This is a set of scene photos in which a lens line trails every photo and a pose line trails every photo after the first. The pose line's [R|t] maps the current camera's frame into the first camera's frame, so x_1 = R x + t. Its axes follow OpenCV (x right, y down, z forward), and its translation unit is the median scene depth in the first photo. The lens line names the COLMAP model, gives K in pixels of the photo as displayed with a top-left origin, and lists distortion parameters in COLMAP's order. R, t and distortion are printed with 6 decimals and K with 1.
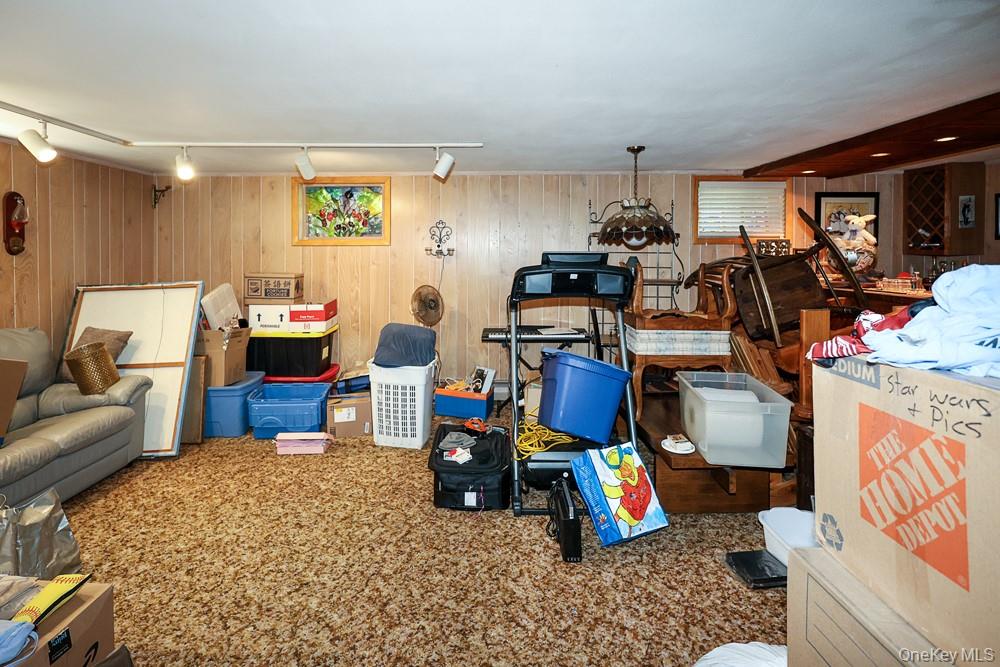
lens RADIAL K [[500.8, 0, 500.0], [0, 500.8, 251.4], [0, 0, 1]] dist [0.000517, -0.000041]
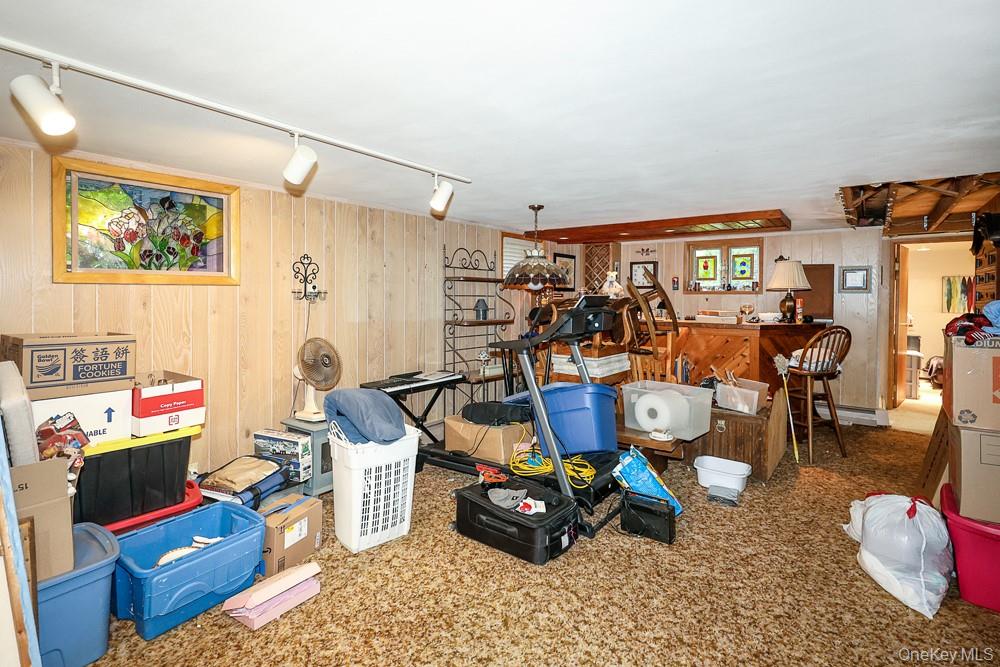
lens RADIAL K [[484.2, 0, 500.1], [0, 484.2, 295.3], [0, 0, 1]] dist [0.000124, -0.000543]
pose [[0.603646, 0.000273, 0.797252, -0.683118], [-0.002873, 0.999994, 0.001833, -0.000599], [-0.797247, -0.003397, 0.603644, 0.385865]]
